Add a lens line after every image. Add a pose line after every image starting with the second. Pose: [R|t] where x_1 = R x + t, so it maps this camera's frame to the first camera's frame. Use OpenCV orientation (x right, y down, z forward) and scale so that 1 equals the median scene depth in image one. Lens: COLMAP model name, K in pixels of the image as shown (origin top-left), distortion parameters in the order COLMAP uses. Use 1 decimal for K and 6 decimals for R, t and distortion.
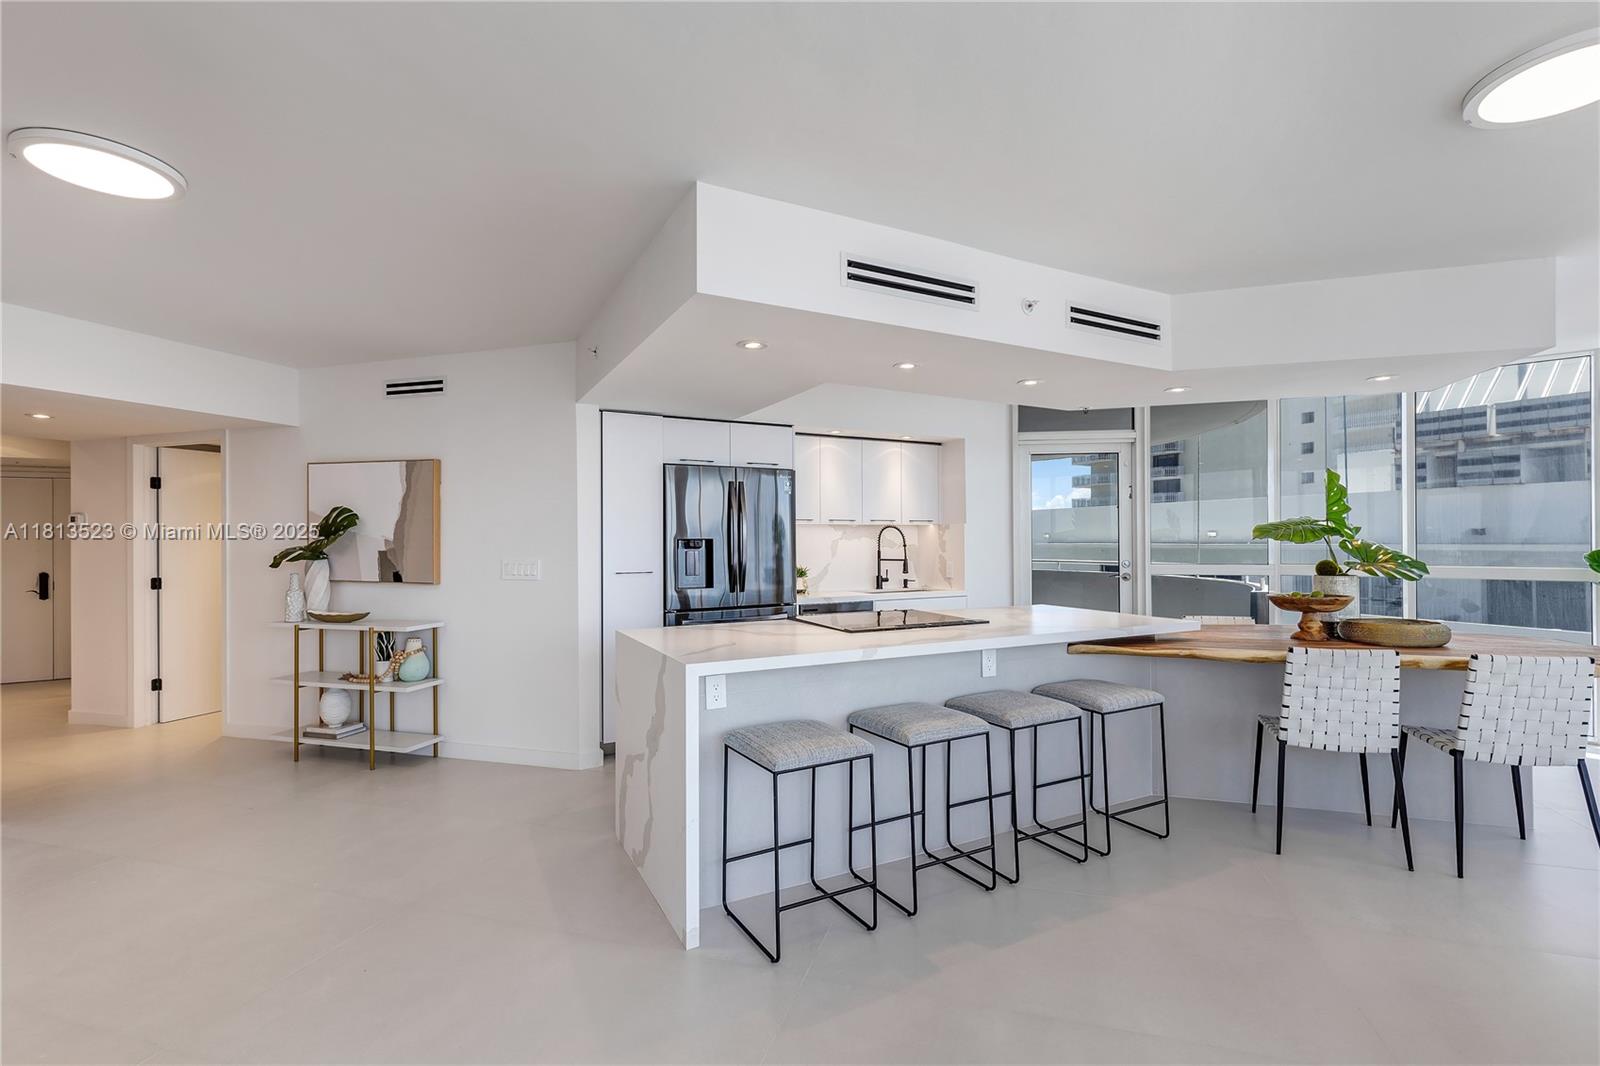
lens RADIAL K [[715.8, 0, 806.1], [0, 715.8, 530.8], [0, 0, 1]] dist [0.002202, 0.001457]
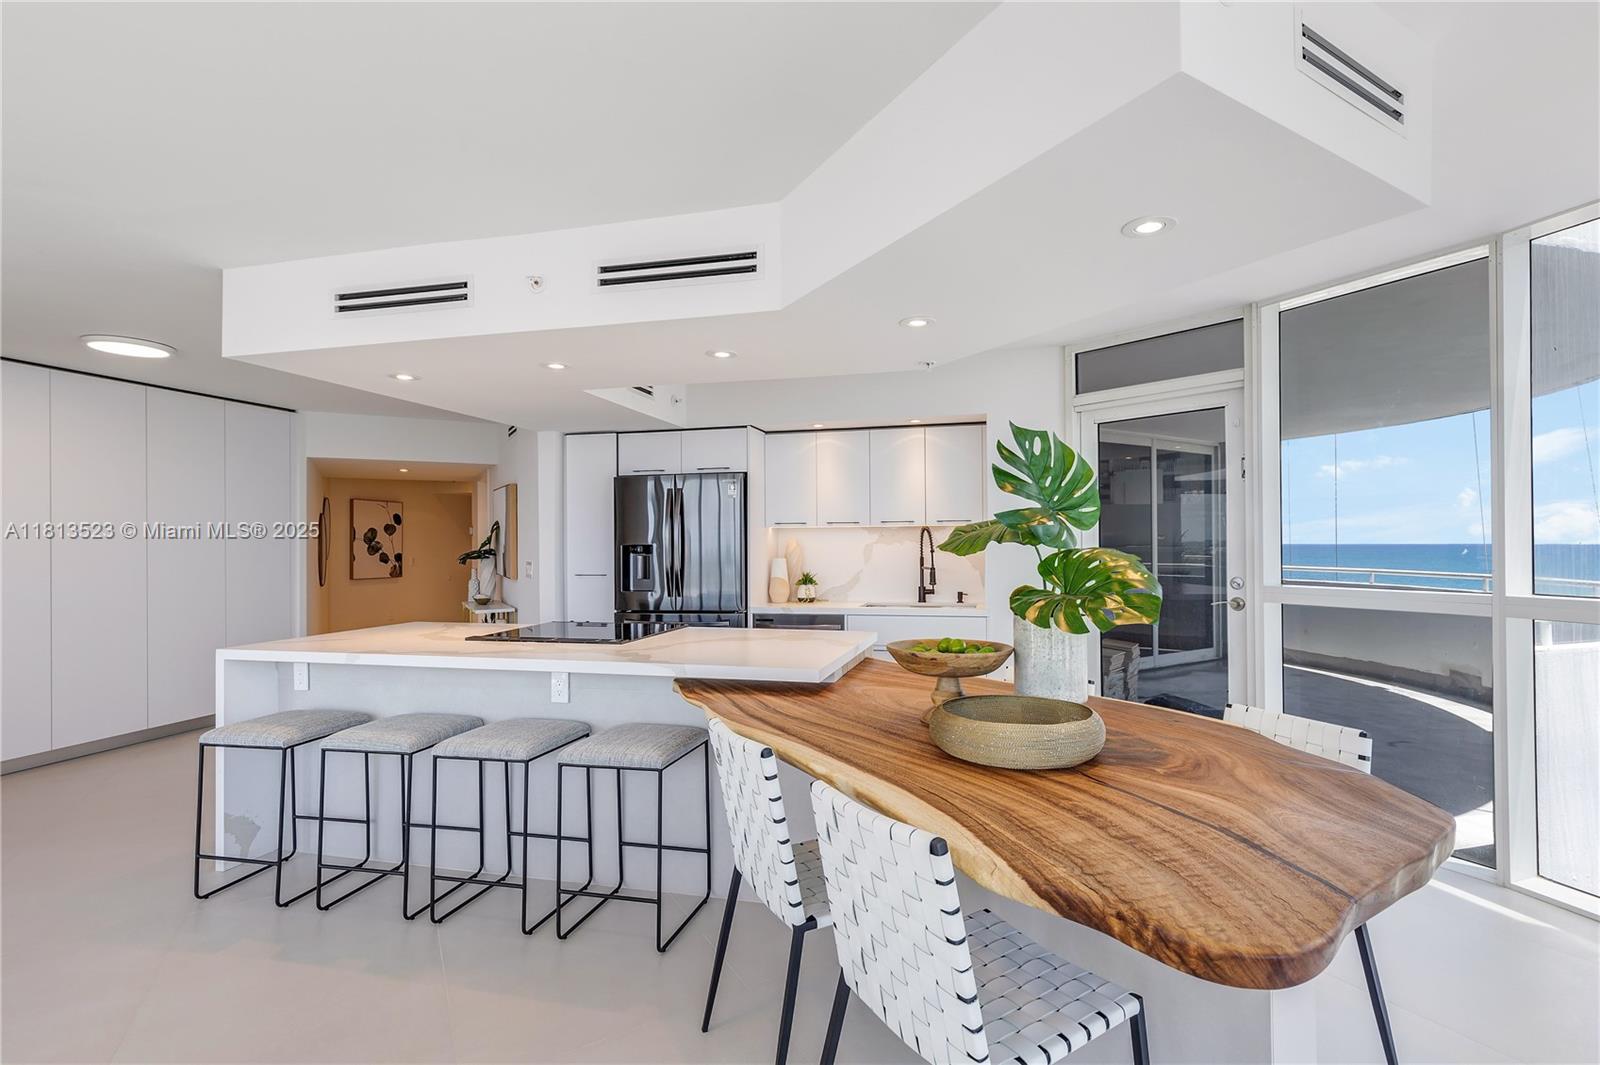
lens RADIAL K [[715.8, 0, 807.5], [0, 715.8, 536.6], [0, 0, 1]] dist [0.002202, 0.001457]
pose [[0.752977, -0.005276, -0.658026, 0.712345], [0.011241, 0.999925, 0.004845, -0.002484], [0.657951, -0.011044, 0.752980, 0.347804]]
